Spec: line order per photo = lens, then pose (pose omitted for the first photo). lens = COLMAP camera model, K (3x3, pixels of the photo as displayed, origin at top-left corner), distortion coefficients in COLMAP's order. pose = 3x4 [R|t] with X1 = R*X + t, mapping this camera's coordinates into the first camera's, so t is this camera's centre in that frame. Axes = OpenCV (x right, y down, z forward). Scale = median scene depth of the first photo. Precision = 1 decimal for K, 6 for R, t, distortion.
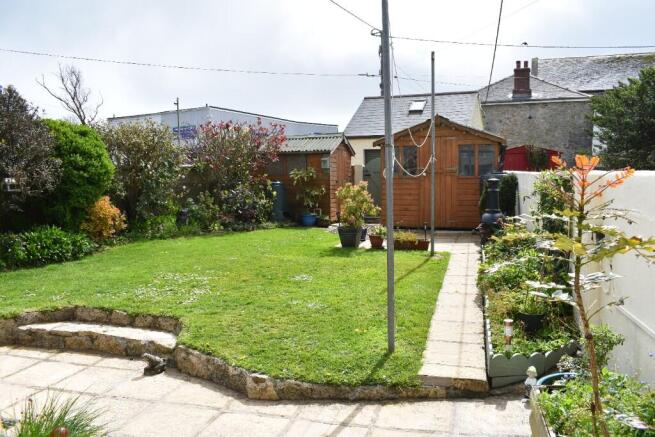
lens RADIAL K [[500.3, 0, 327.9], [0, 500.3, 219.8], [0, 0, 1]] dist [-0.088655, -0.001995]
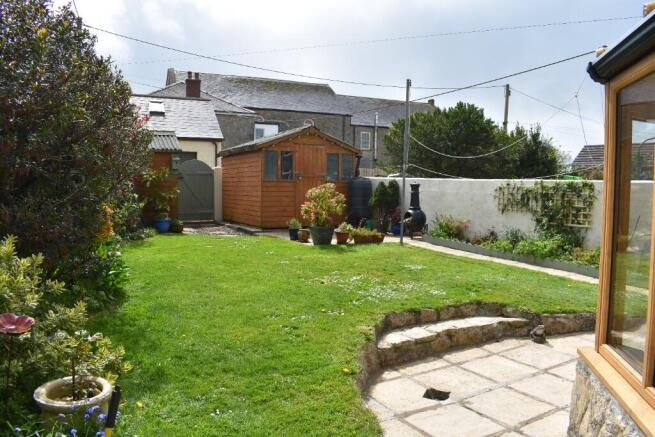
lens RADIAL K [[500.3, 0, 327.8], [0, 500.3, 217.4], [0, 0, 1]] dist [-0.088655, -0.001995]
pose [[0.703274, -0.028909, 0.710331, -0.729466], [0.041158, 0.999153, -0.000085, -0.003829], [-0.709727, 0.029295, 0.703868, 0.246163]]
